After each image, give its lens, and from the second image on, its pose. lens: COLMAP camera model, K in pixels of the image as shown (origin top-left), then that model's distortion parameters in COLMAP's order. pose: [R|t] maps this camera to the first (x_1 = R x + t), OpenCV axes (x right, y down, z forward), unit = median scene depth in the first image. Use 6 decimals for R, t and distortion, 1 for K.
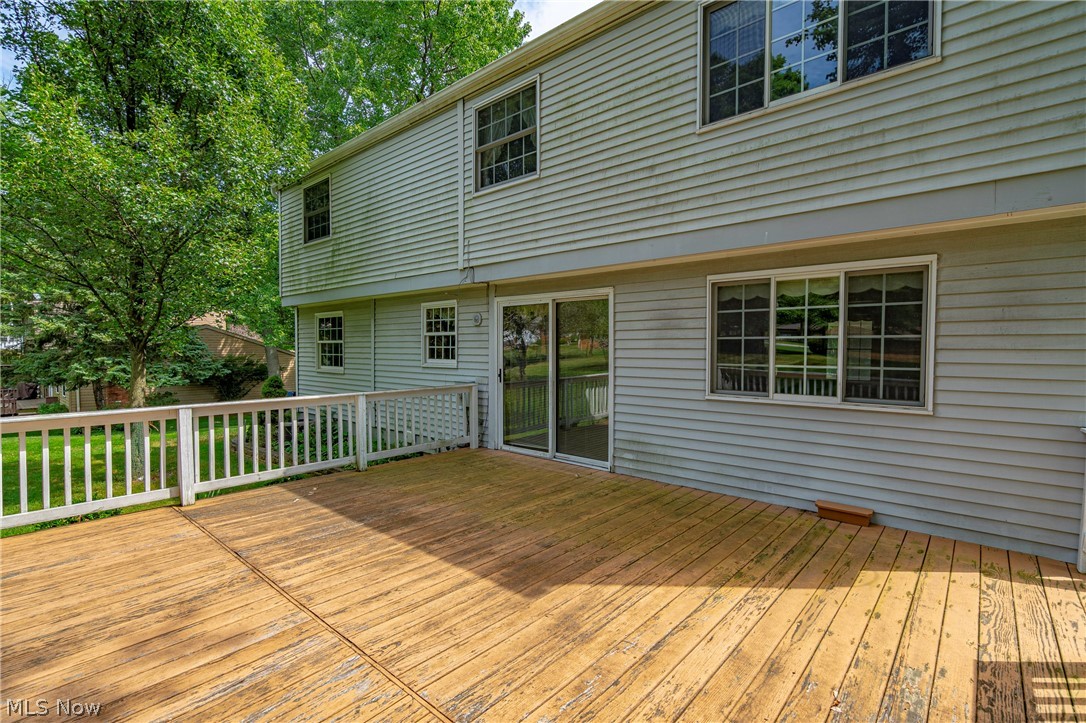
lens RADIAL K [[501.4, 0, 543.0], [0, 501.4, 361.5], [0, 0, 1]] dist [0.005107, 0.001520]
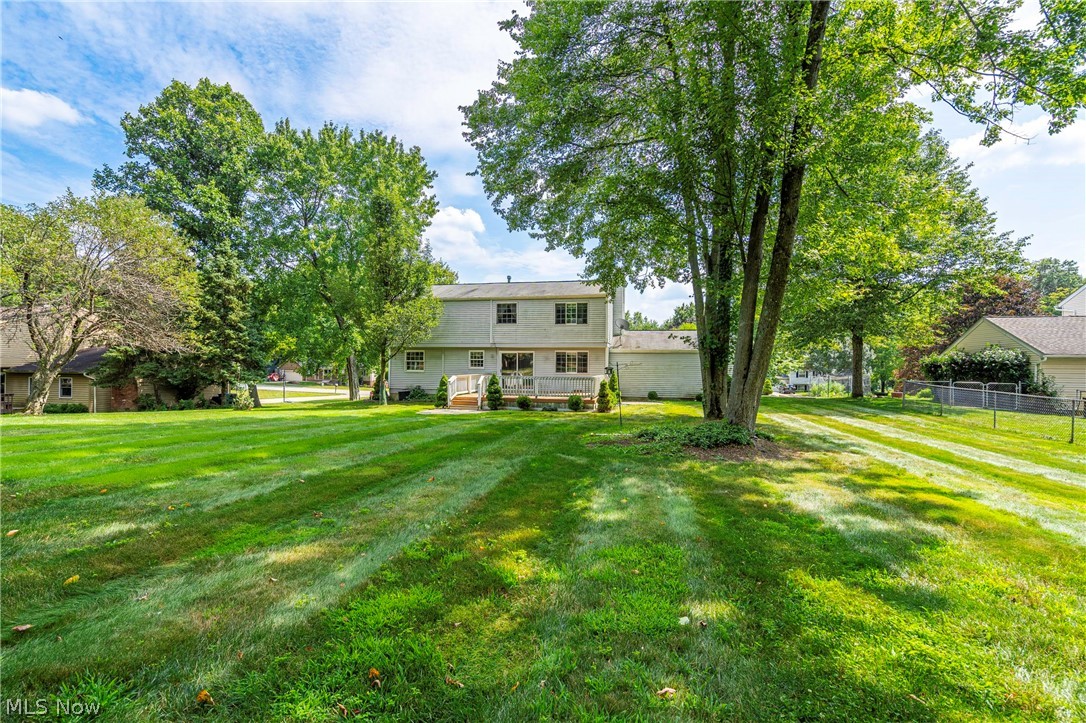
lens RADIAL K [[501.4, 0, 543.0], [0, 501.4, 361.5], [0, 0, 1]] dist [0.005107, 0.001520]
pose [[0.880811, 0.003379, 0.473456, -2.050951], [0.006812, 0.999781, -0.019809, 0.043386], [-0.473419, 0.020673, 0.880595, -3.225512]]
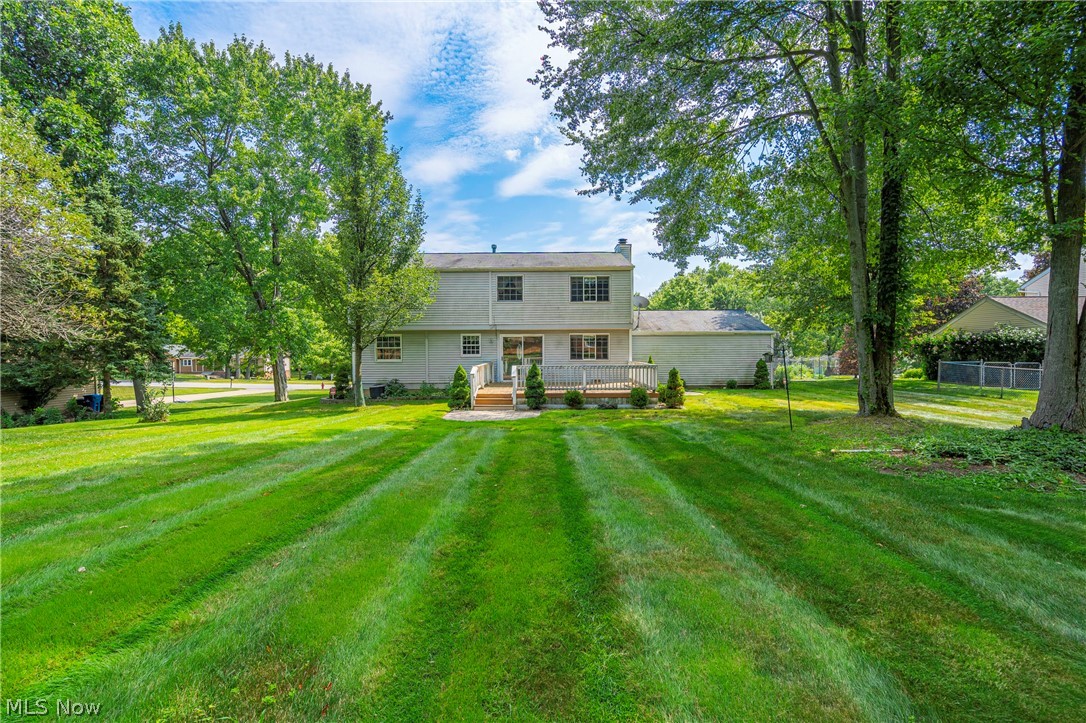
lens RADIAL K [[501.4, 0, 543.0], [0, 501.4, 361.5], [0, 0, 1]] dist [0.005107, 0.001520]
pose [[0.763329, -0.027390, 0.645429, -2.437307], [0.023558, 0.999616, 0.014560, 0.007773], [-0.645581, 0.004091, 0.763681, -2.004776]]
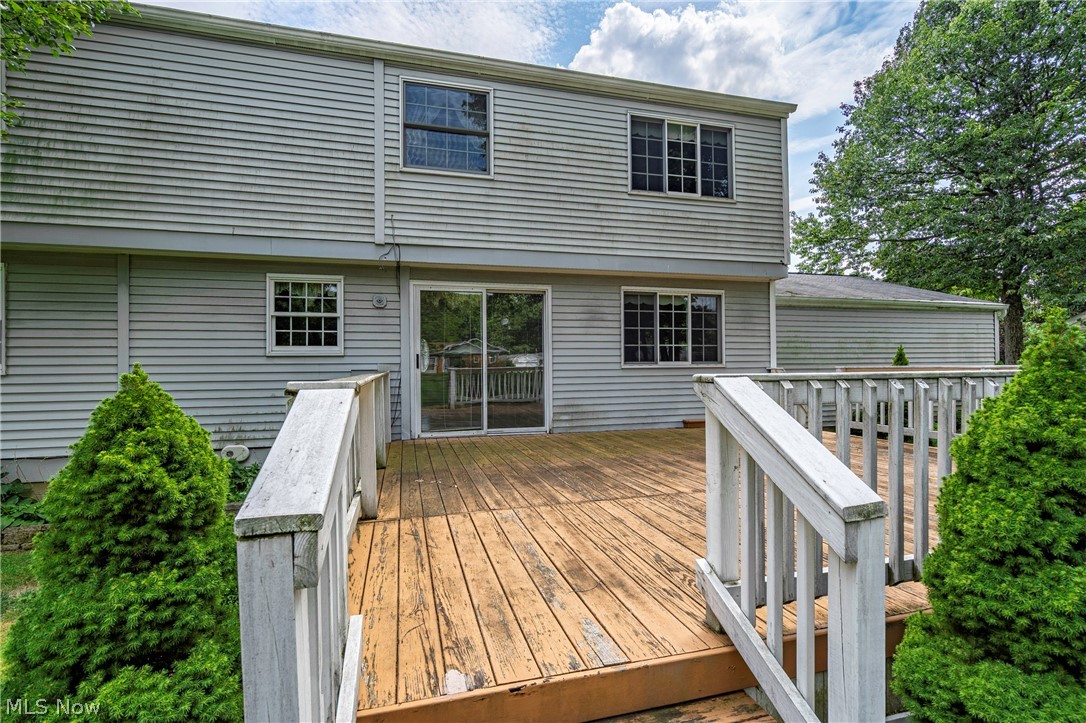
lens RADIAL K [[517.3, 0, 543.0], [0, 517.3, 361.5], [0, 0, 1]] dist [0.001711, 0.000264]
pose [[0.543989, 0.001866, 0.839090, -0.990865], [0.032878, 0.999182, -0.023537, 0.075387], [-0.838448, 0.040391, 0.543483, 0.324461]]
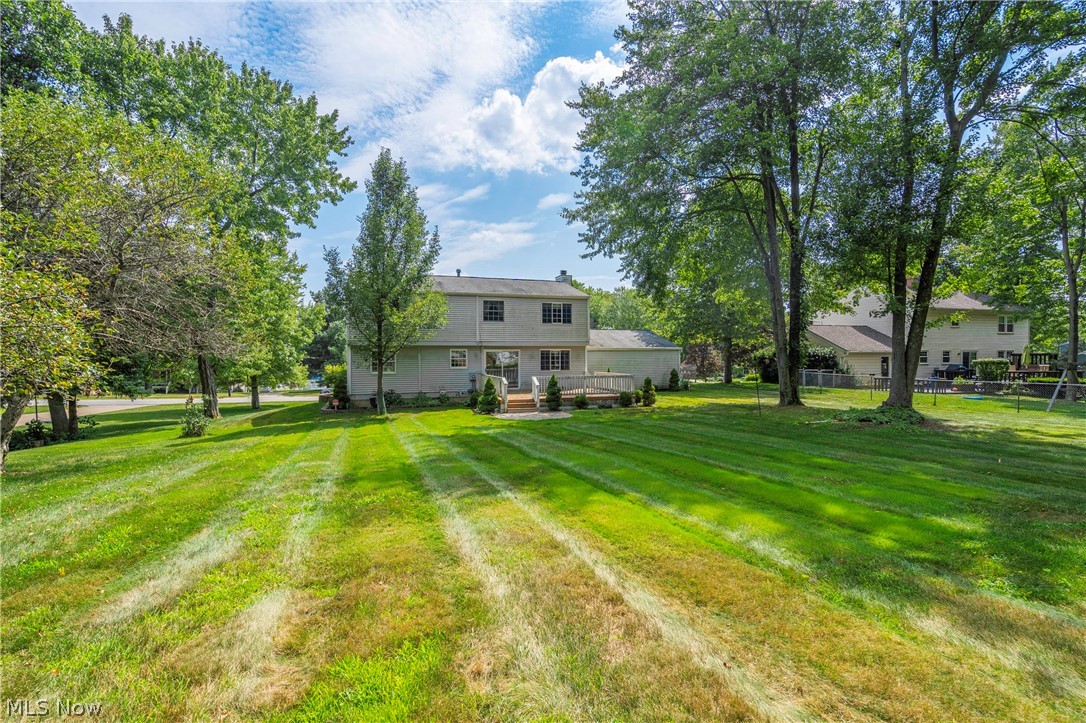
lens RADIAL K [[504.2, 0, 549.5], [0, 504.2, 344.0], [0, 0, 1]] dist [0.025156, 0.000394]
pose [[0.503295, 0.009129, 0.864067, -3.879468], [0.023391, 0.999434, -0.024184, -0.079560], [-0.863798, 0.032383, 0.502796, -1.641503]]
